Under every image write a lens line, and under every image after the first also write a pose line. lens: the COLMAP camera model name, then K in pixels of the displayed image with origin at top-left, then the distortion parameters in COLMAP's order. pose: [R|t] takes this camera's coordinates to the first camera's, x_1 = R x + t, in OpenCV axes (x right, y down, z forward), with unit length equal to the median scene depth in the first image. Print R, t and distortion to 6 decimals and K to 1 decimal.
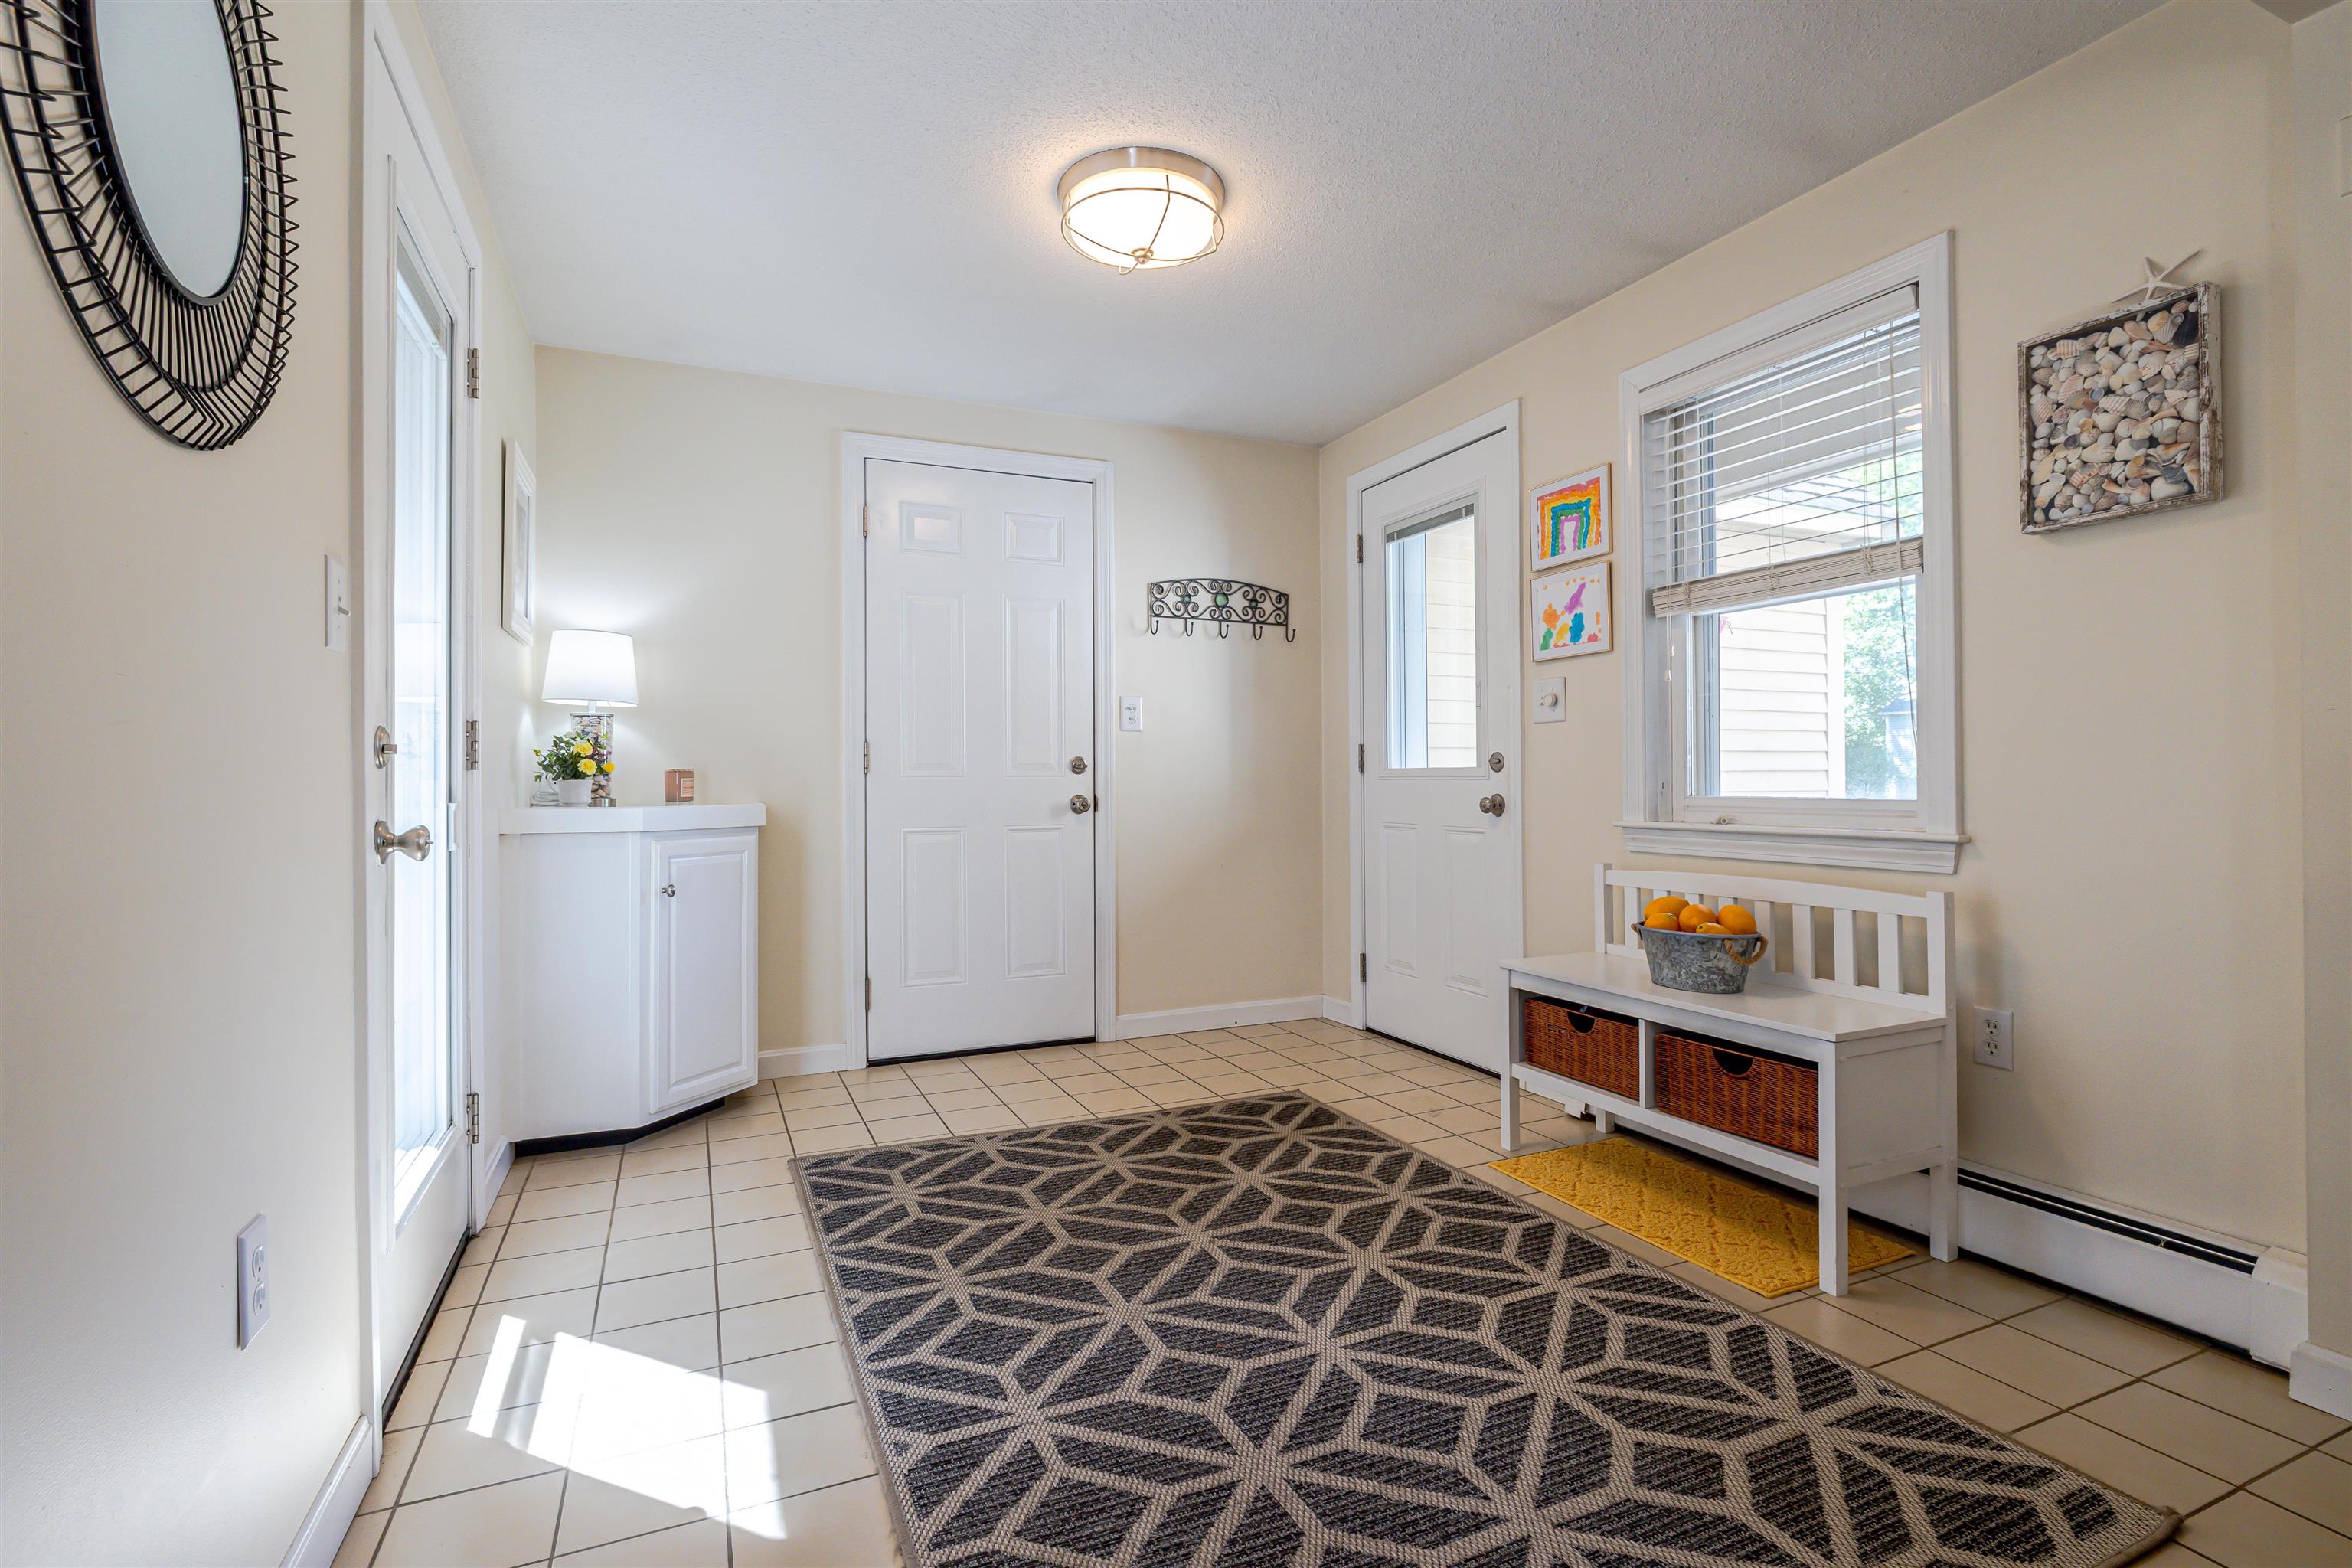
lens RADIAL K [[1116.7, 0, 1181.8], [0, 1116.7, 779.7], [0, 0, 1]] dist [-0.007987, 0.001990]
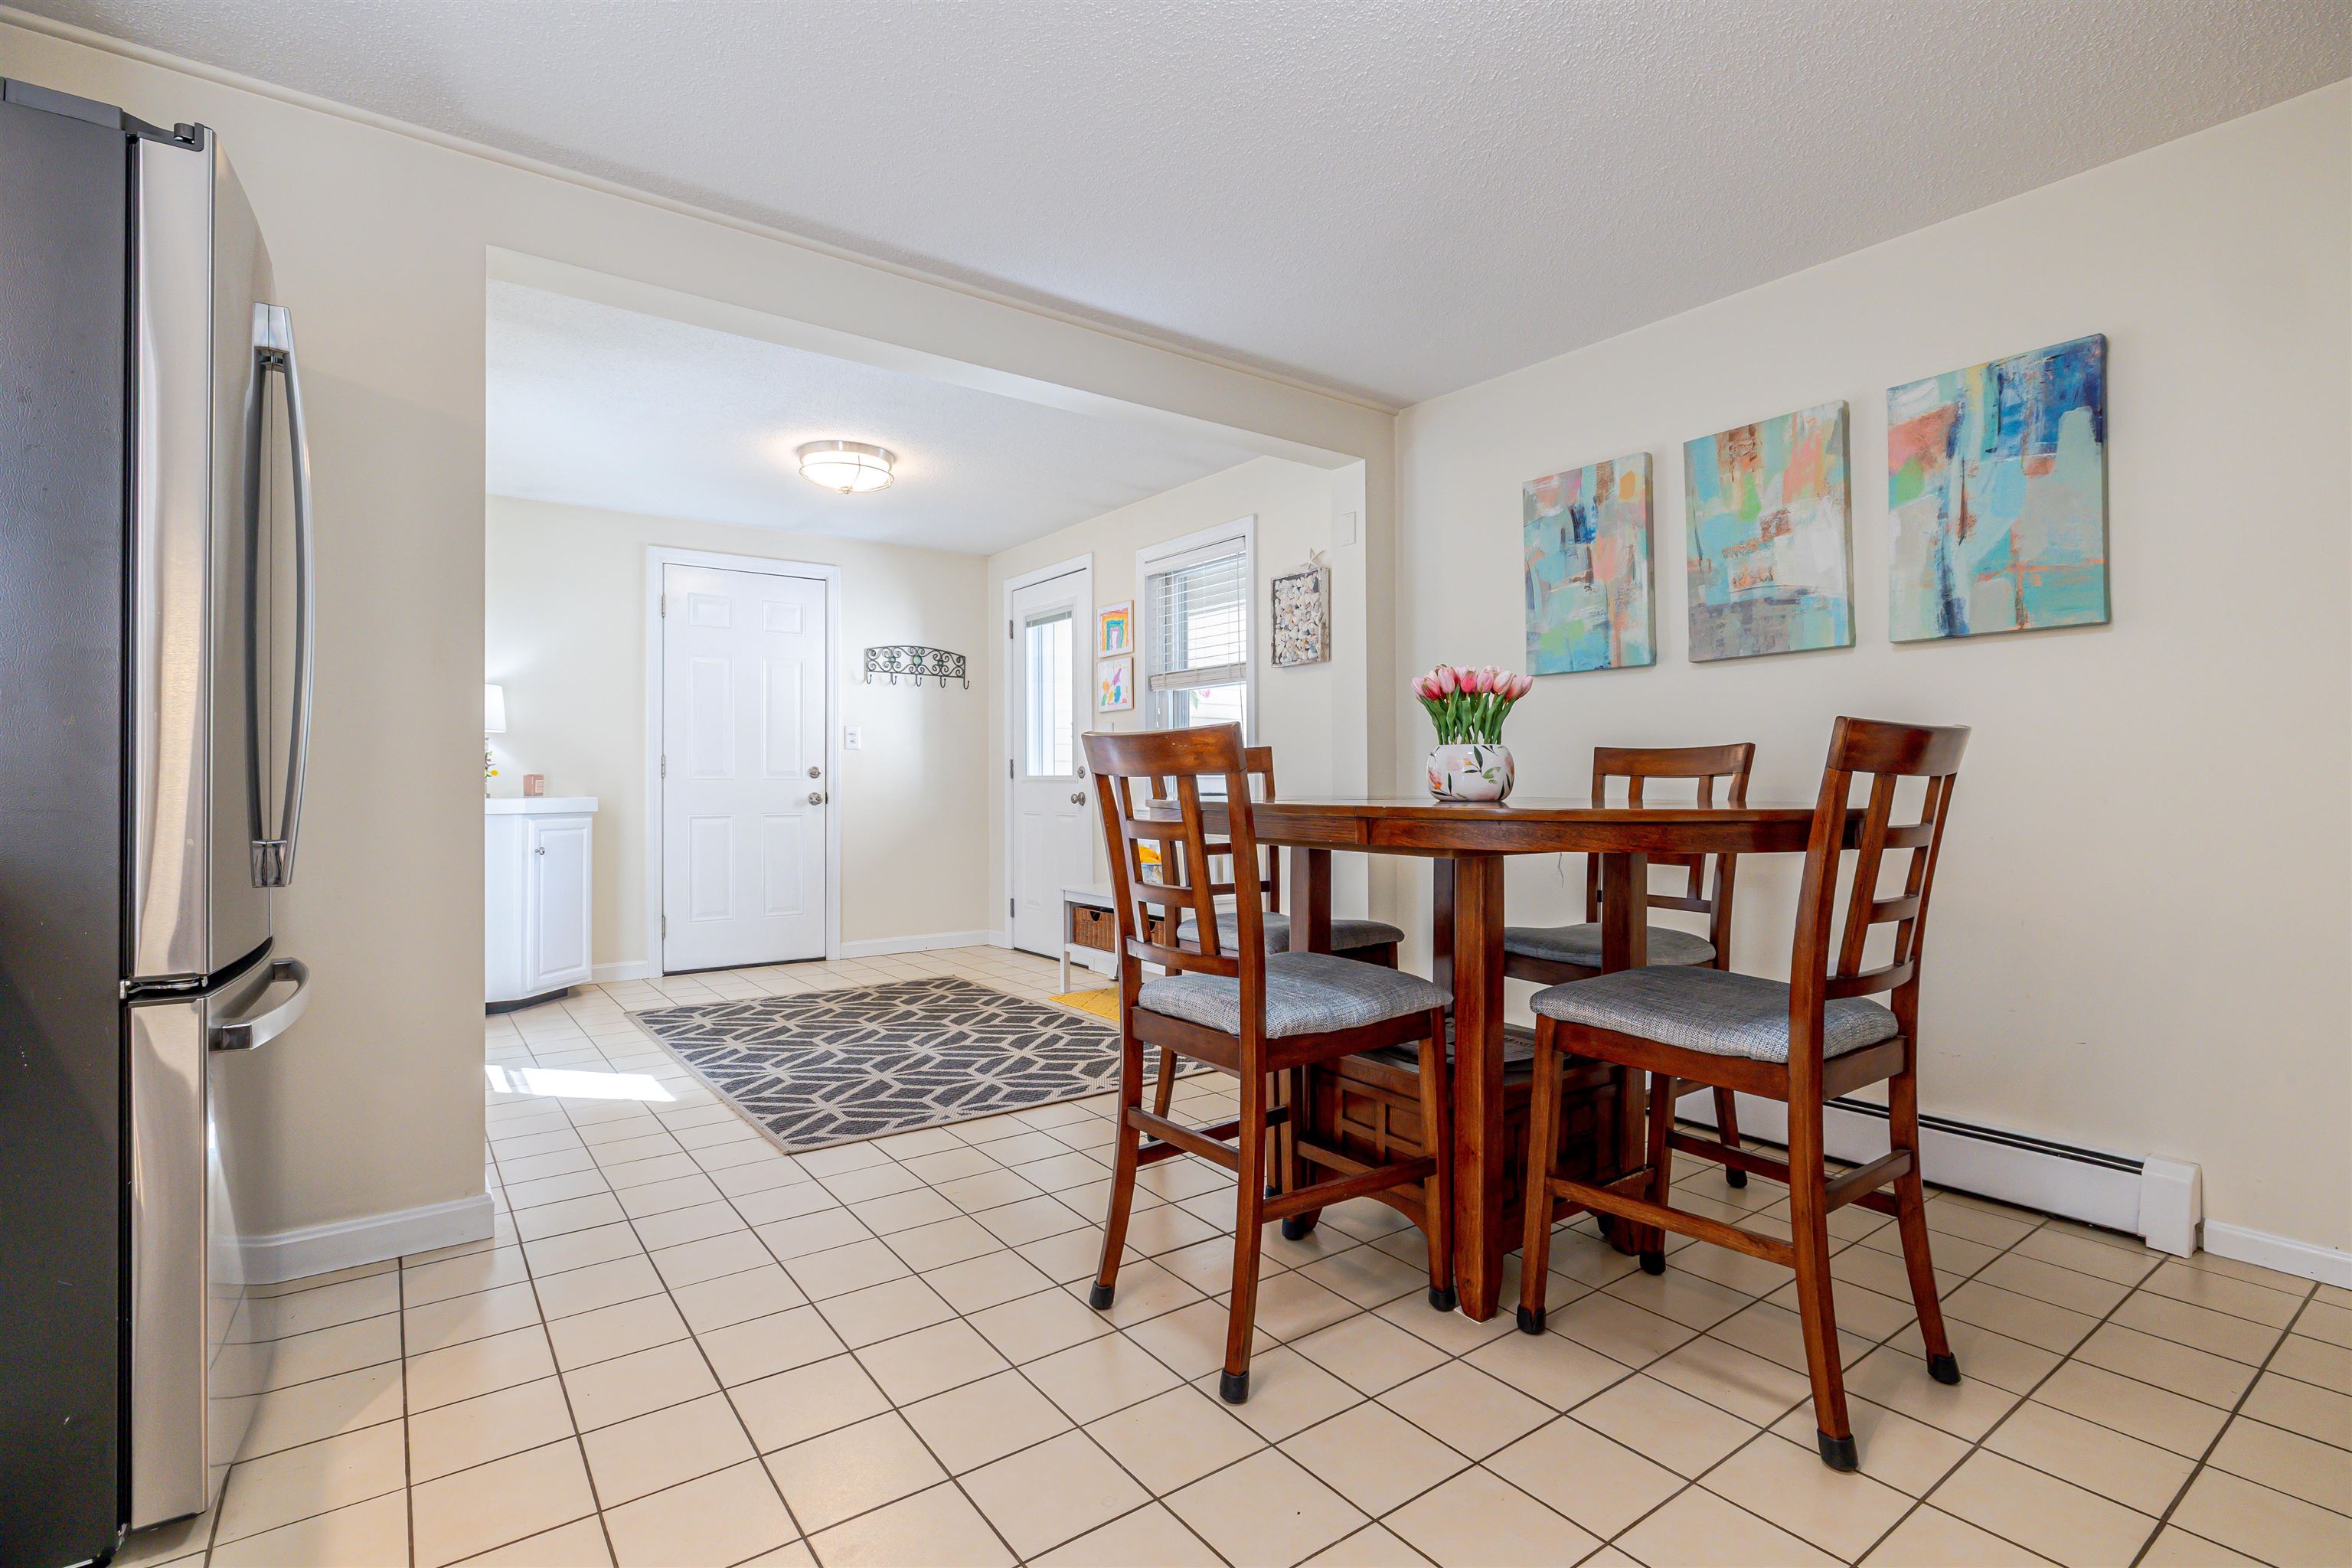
lens RADIAL K [[1116.7, 0, 1176.8], [0, 1116.7, 775.4], [0, 0, 1]] dist [-0.007987, 0.001990]
pose [[0.978769, 0.004980, 0.204908, 0.088714], [-0.003560, 0.999967, -0.007296, 0.000128], [-0.204937, 0.006411, 0.978754, -0.648804]]
